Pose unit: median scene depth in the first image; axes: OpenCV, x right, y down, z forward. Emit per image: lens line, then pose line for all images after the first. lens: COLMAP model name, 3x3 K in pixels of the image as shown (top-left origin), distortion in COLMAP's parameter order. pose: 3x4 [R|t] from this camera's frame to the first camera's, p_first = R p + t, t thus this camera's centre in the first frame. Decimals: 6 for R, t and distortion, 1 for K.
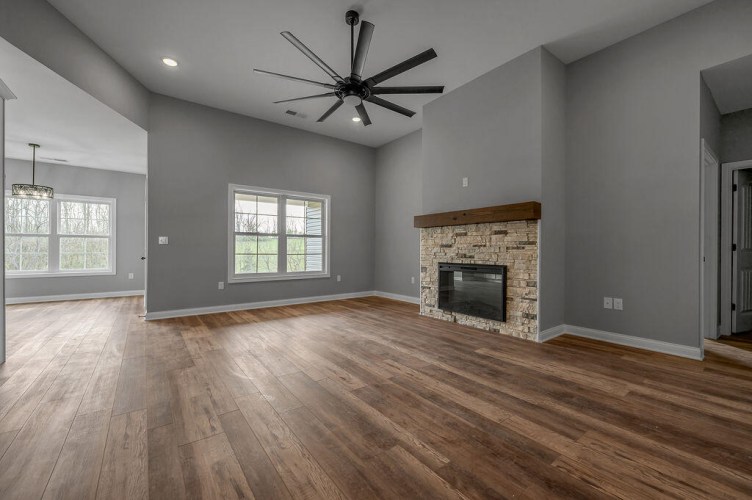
lens RADIAL K [[304.7, 0, 374.8], [0, 304.7, 250.7], [0, 0, 1]] dist [-0.003127, 0.000456]
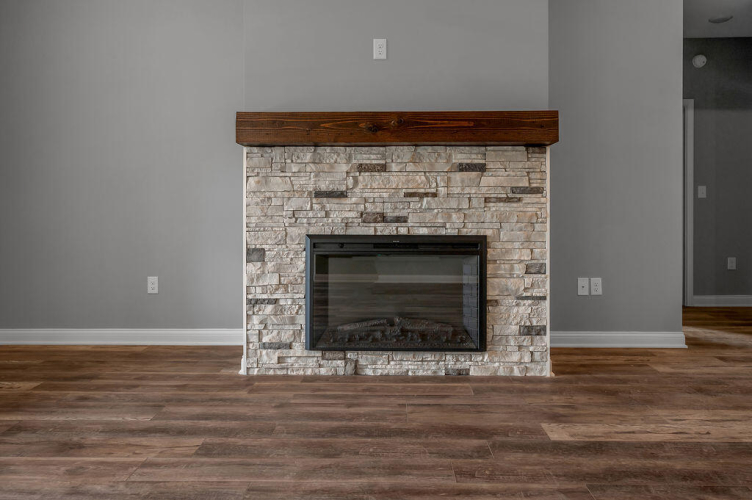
lens RADIAL K [[516.8, 0, 379.6], [0, 516.8, 206.7], [0, 0, 1]] dist [-0.005392, 0.000635]
pose [[0.618466, -0.005932, 0.785789, -0.317774], [0.003172, 0.999982, 0.005052, -0.002354], [-0.785805, -0.000632, 0.618474, 0.600922]]
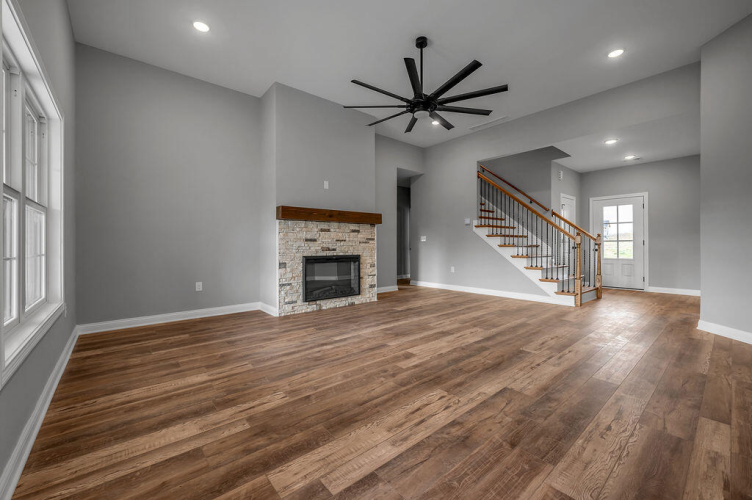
lens RADIAL K [[304.7, 0, 376.8], [0, 304.7, 247.0], [0, 0, 1]] dist [-0.003127, 0.000456]
pose [[-0.054757, -0.010574, 0.998444, -0.961500], [0.004872, 0.999929, 0.010857, -0.002231], [-0.998488, 0.005459, -0.054701, 0.968507]]
